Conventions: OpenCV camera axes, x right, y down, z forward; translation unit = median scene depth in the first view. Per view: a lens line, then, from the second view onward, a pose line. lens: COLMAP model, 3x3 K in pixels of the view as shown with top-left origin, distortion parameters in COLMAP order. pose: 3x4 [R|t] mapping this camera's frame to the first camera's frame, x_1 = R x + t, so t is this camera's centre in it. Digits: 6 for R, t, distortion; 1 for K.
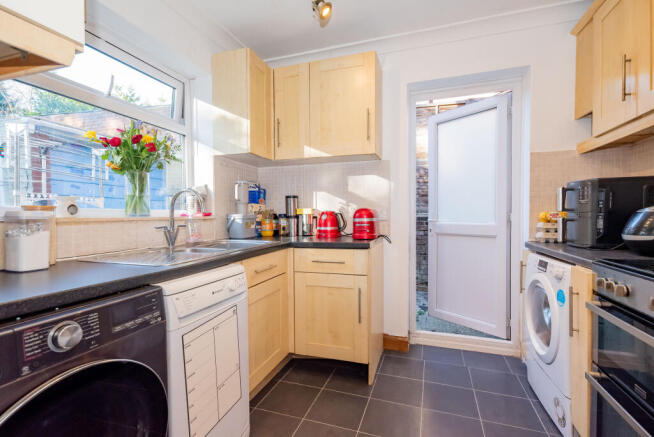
lens RADIAL K [[305.1, 0, 325.9], [0, 305.1, 221.0], [0, 0, 1]] dist [0.017624, -0.002584]
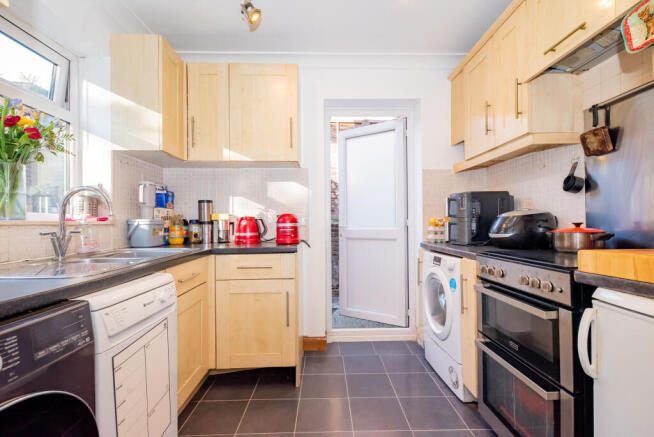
lens RADIAL K [[305.1, 0, 328.8], [0, 305.1, 220.7], [0, 0, 1]] dist [0.017624, -0.002584]
pose [[0.940034, 0.001459, 0.341078, -0.101535], [0.008988, 0.999538, -0.029046, 0.014011], [-0.340963, 0.030370, 0.939586, -0.006773]]
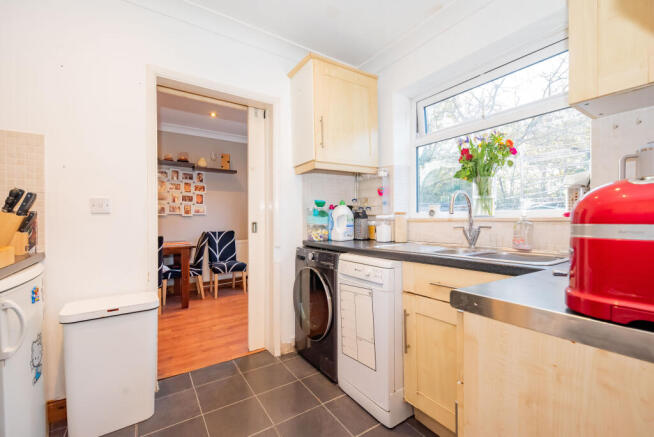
lens RADIAL K [[274.3, 0, 327.5], [0, 274.3, 219.4], [0, 0, 1]] dist [0.002714, 0.000231]
pose [[-0.612535, 0.006670, -0.790415, 0.447606], [-0.005732, 0.999901, 0.012880, -0.013926], [0.790423, 0.012420, -0.612436, 1.000530]]
